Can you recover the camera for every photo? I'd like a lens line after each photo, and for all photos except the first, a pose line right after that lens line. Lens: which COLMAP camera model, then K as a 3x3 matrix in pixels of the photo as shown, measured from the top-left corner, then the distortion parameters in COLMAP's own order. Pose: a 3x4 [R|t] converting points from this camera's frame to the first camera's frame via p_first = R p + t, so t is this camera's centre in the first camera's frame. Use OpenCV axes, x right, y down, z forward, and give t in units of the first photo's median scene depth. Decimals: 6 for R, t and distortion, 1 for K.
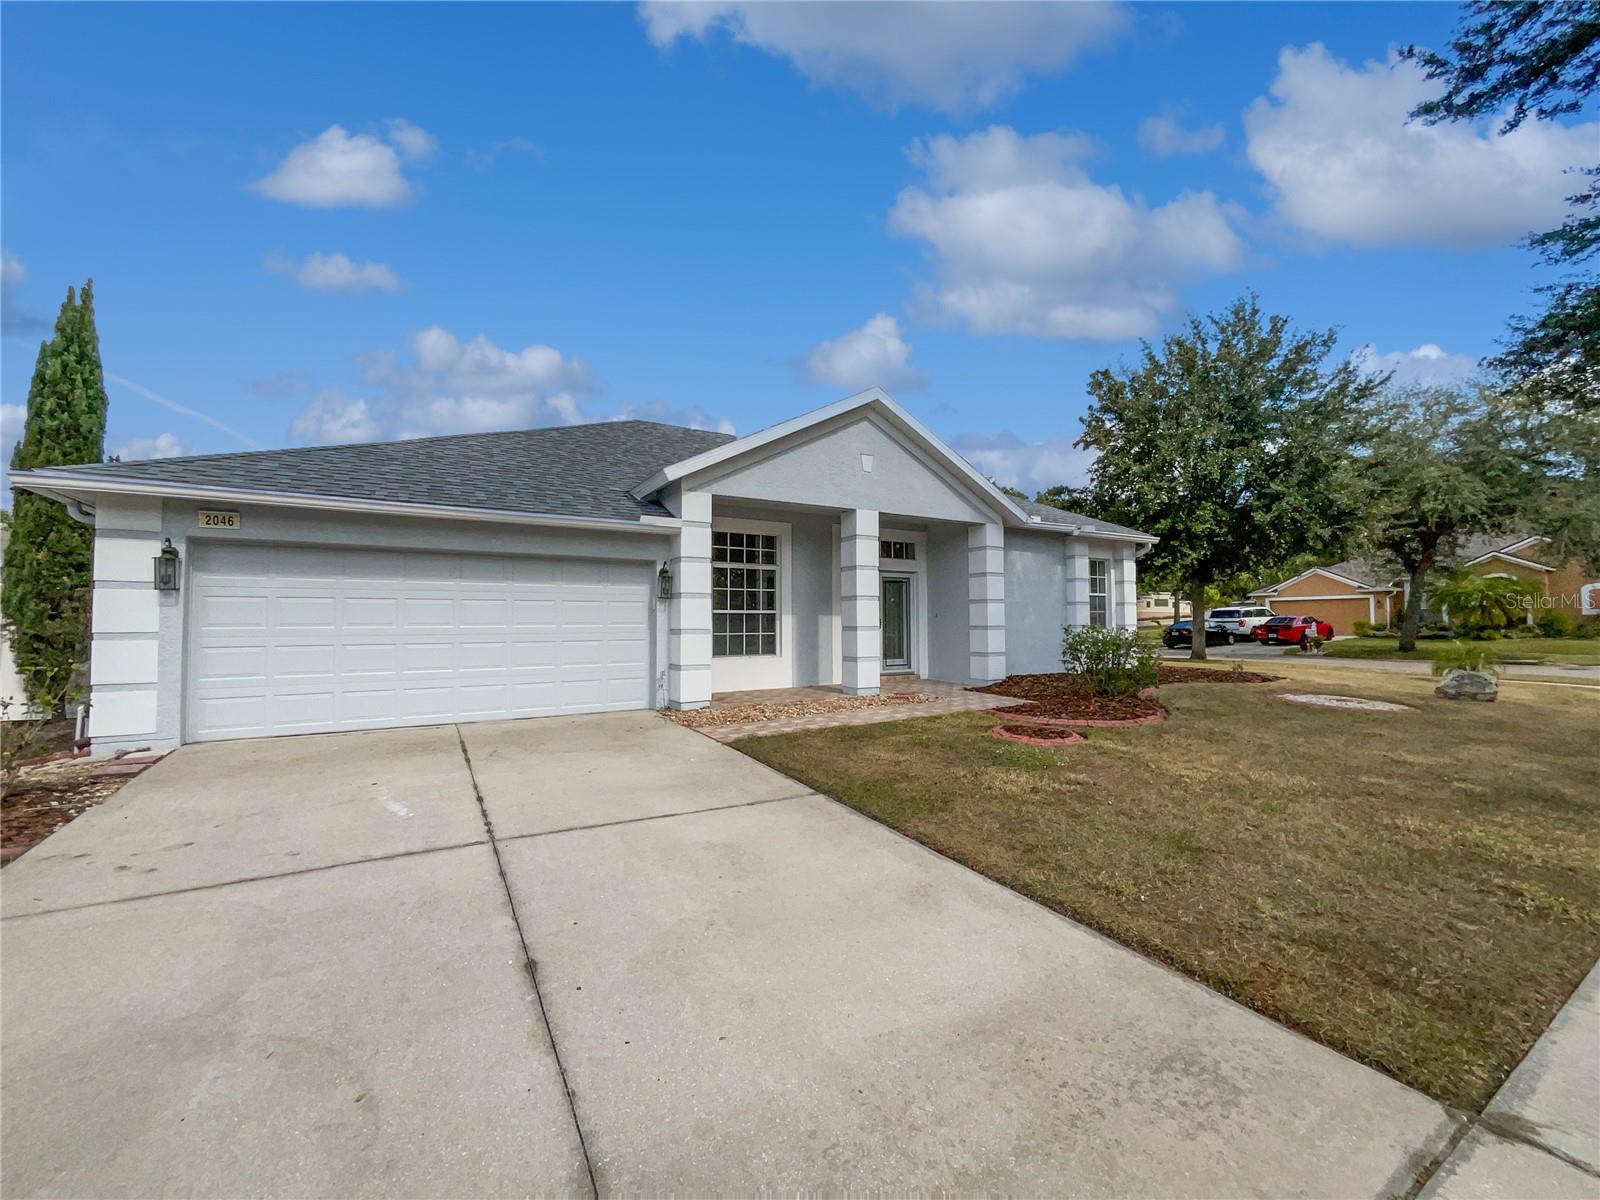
lens RADIAL K [[632.1, 0, 845.5], [0, 632.1, 597.4], [0, 0, 1]] dist [0.000492, 0.000074]
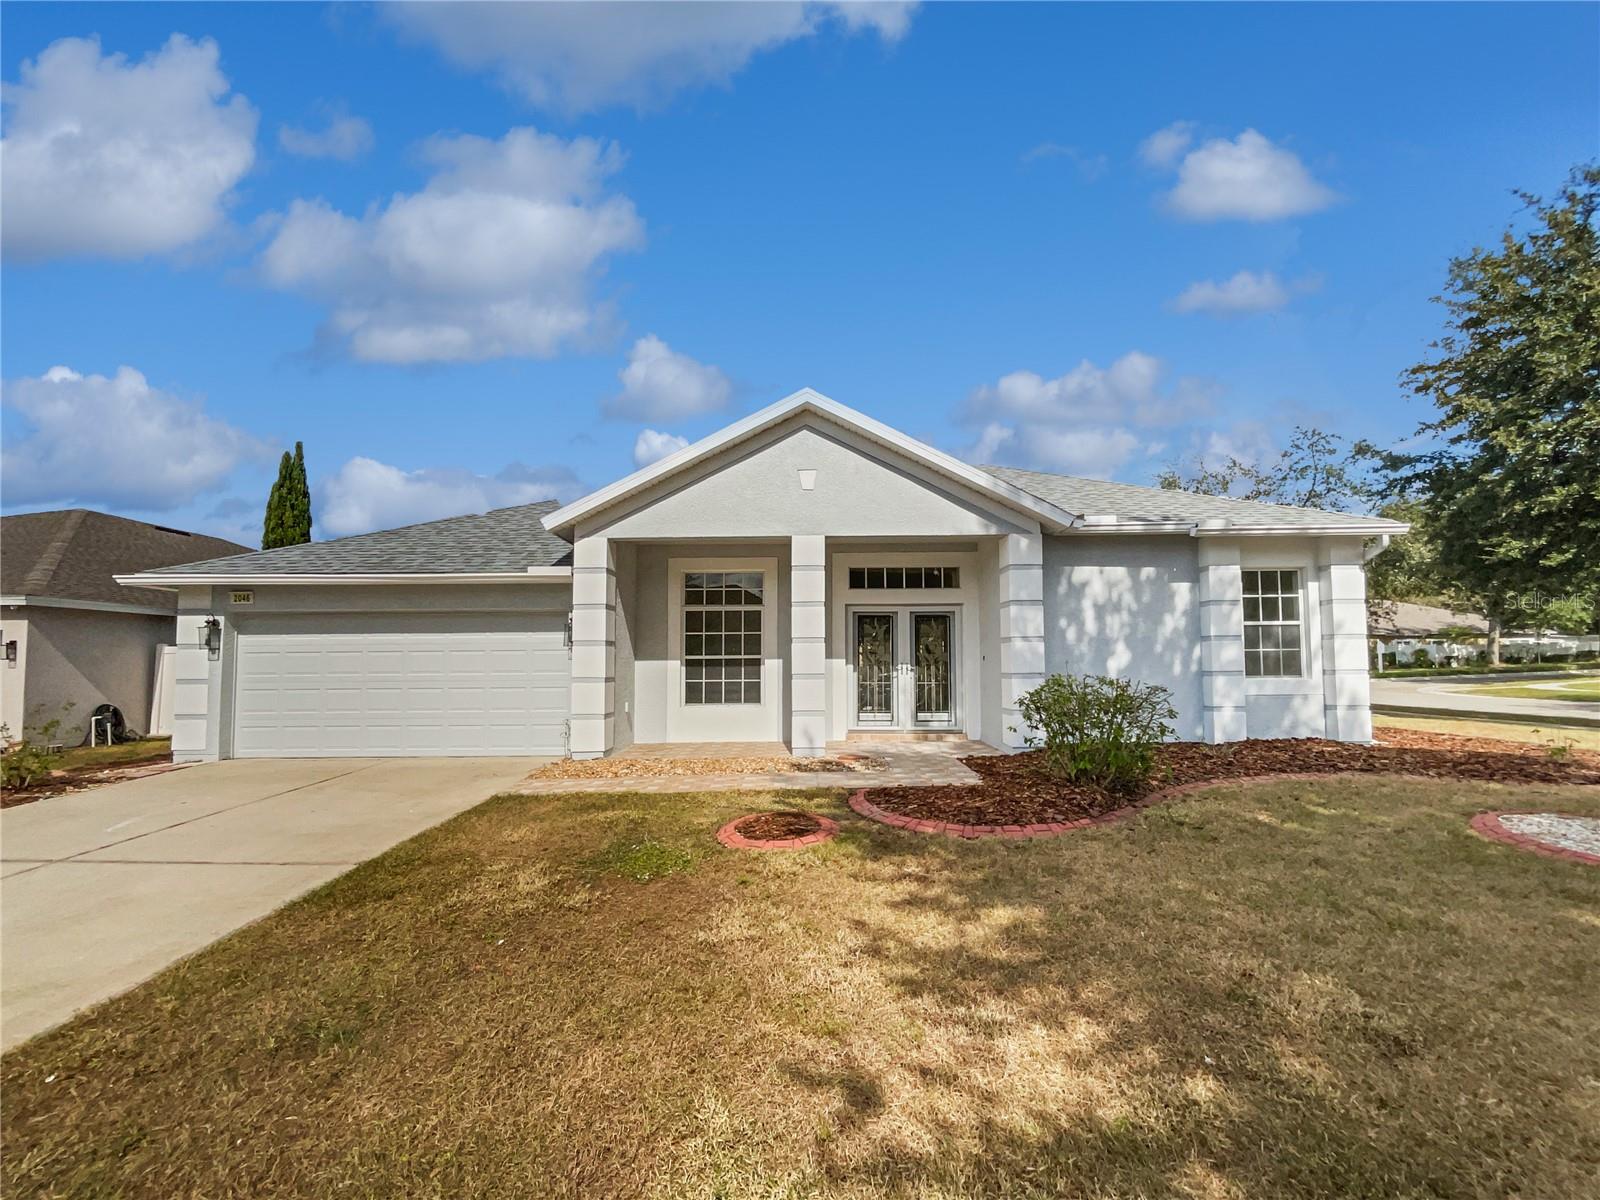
lens RADIAL K [[662.6, 0, 803.6], [0, 662.6, 636.0], [0, 0, 1]] dist [0.000223, 0.000050]
pose [[0.851941, -0.023970, -0.523090, 0.480115], [0.025335, 0.999669, -0.004547, -0.000839], [0.523025, -0.009379, 0.852266, 0.242501]]
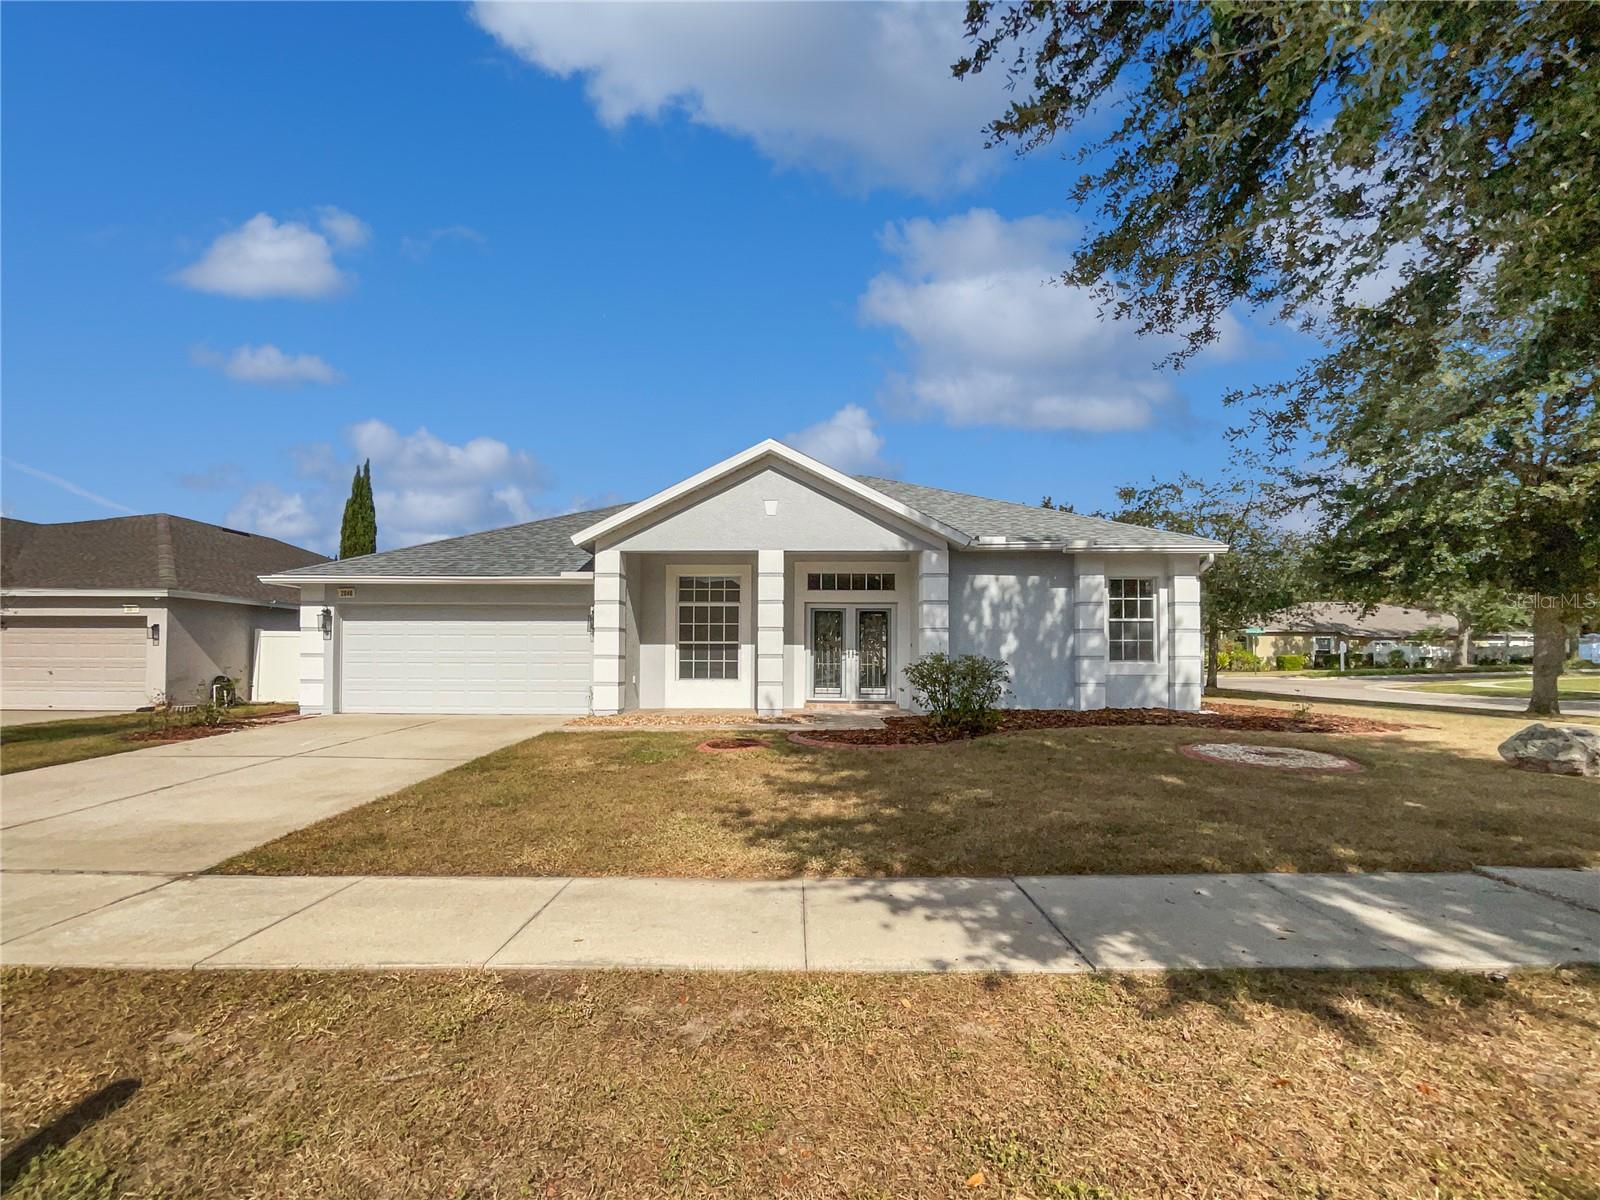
lens RADIAL K [[652.1, 0, 798.6], [0, 652.1, 655.7], [0, 0, 1]] dist [-0.000565, -0.000067]
pose [[0.849965, 0.002973, -0.526830, 0.671917], [0.015886, 0.999385, 0.031270, 0.012693], [0.526599, -0.034947, 0.849395, 0.043263]]
